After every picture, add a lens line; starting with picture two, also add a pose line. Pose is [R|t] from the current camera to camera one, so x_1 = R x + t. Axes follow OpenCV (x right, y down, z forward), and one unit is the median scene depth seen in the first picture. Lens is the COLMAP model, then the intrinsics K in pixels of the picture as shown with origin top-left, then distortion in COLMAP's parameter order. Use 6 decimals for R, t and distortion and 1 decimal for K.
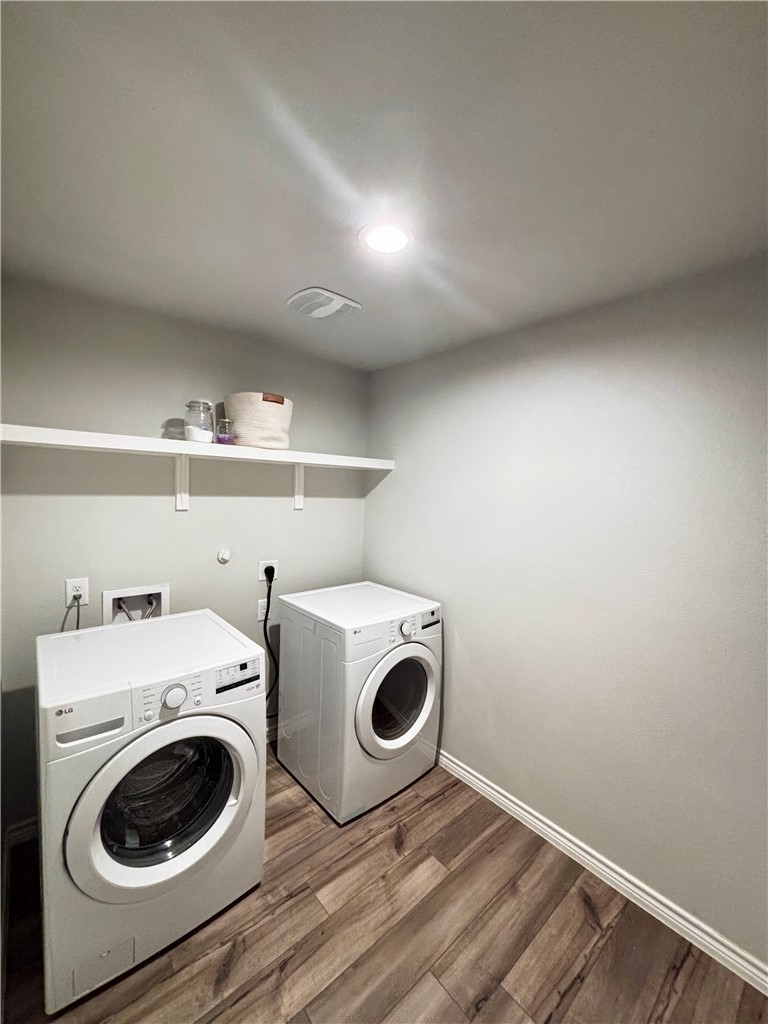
lens RADIAL K [[412.4, 0, 387.5], [0, 412.4, 513.0], [0, 0, 1]] dist [0.000906, -0.000137]
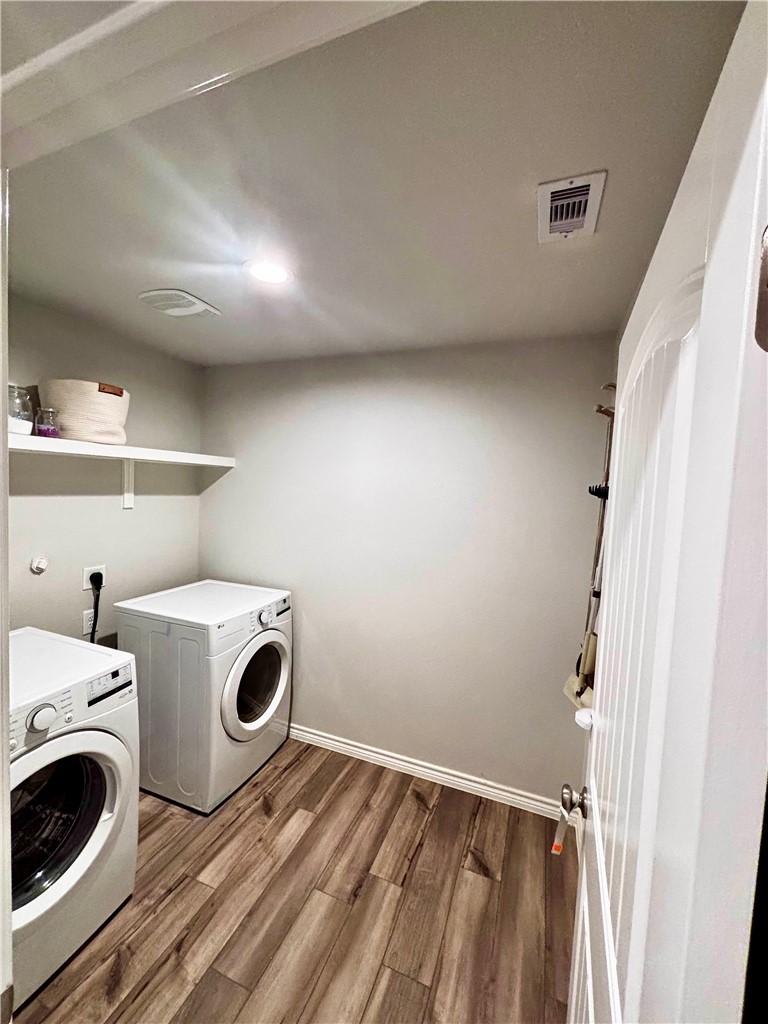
lens RADIAL K [[412.4, 0, 387.5], [0, 412.4, 513.0], [0, 0, 1]] dist [0.000906, -0.000137]
pose [[0.886894, -0.024462, 0.461324, -0.173626], [0.016075, 0.999626, 0.022101, -0.013757], [-0.461692, -0.012185, 0.886956, -0.117067]]
